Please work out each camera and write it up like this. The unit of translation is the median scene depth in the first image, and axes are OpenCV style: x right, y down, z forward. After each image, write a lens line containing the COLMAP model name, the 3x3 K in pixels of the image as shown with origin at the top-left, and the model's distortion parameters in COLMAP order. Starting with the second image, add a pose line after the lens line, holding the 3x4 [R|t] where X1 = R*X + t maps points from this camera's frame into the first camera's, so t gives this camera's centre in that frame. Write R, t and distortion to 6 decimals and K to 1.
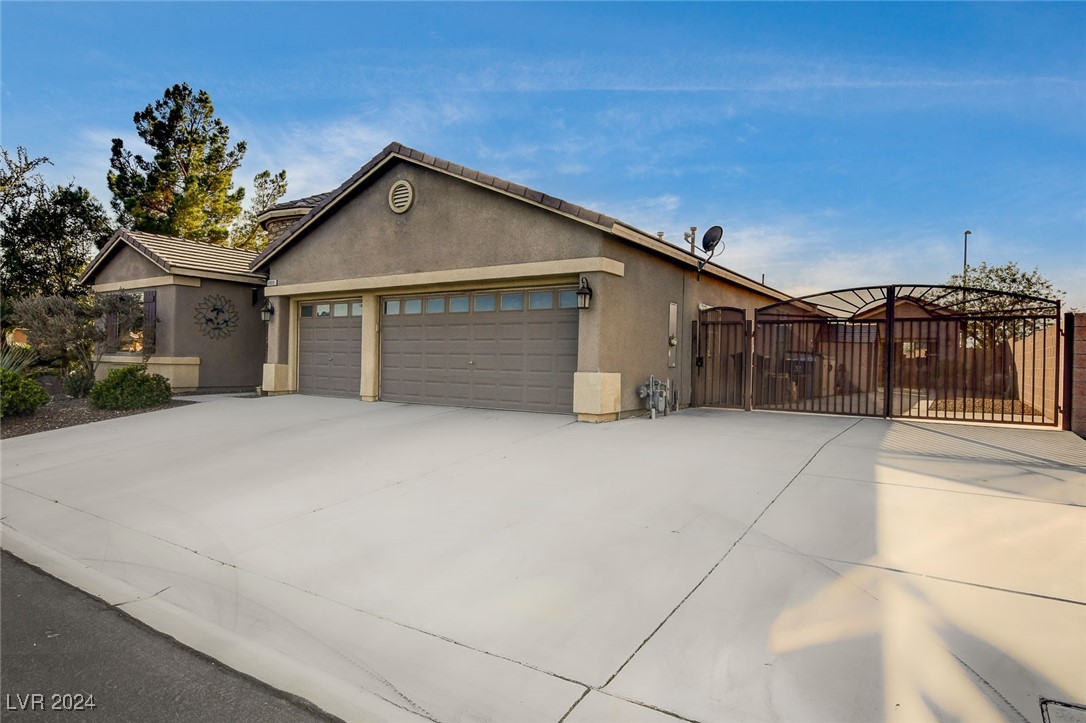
lens RADIAL K [[616.5, 0, 559.7], [0, 616.5, 362.7], [0, 0, 1]] dist [-0.070598, -0.000017]
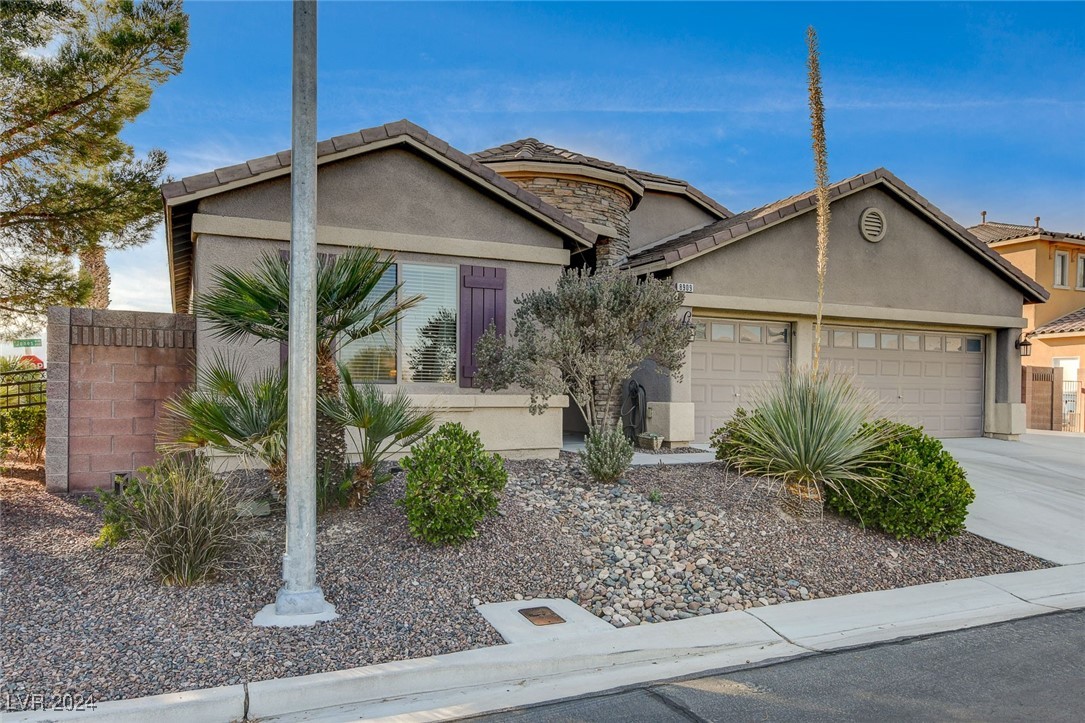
lens RADIAL K [[780.1, 0, 564.7], [0, 780.1, 396.5], [0, 0, 1]] dist [-0.007653, 0.058999]
pose [[0.527399, -0.019752, 0.849388, -1.561891], [0.003374, 0.999771, 0.021154, -0.031508], [-0.849611, -0.008291, 0.527344, 0.766319]]
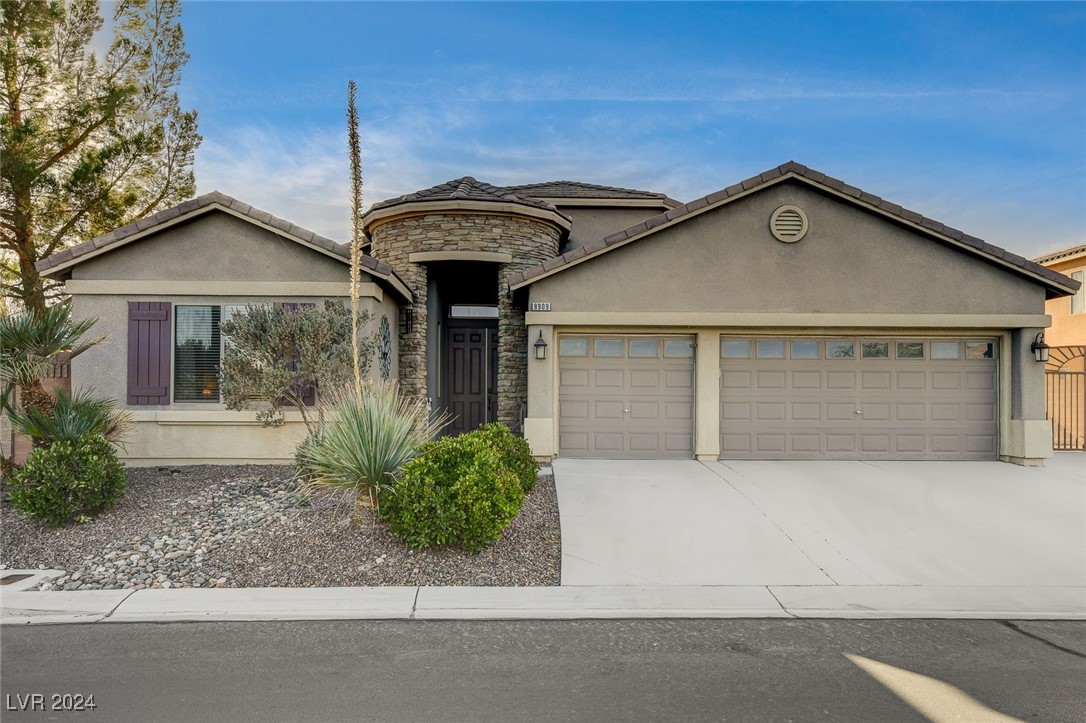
lens RADIAL K [[780.8, 0, 565.2], [0, 780.8, 396.5], [0, 0, 1]] dist [-0.007653, 0.058999]
pose [[0.833150, -0.009536, 0.552964, -1.148693], [0.012862, 0.999915, -0.002136, -0.027530], [-0.552897, 0.008892, 0.833202, 0.251308]]
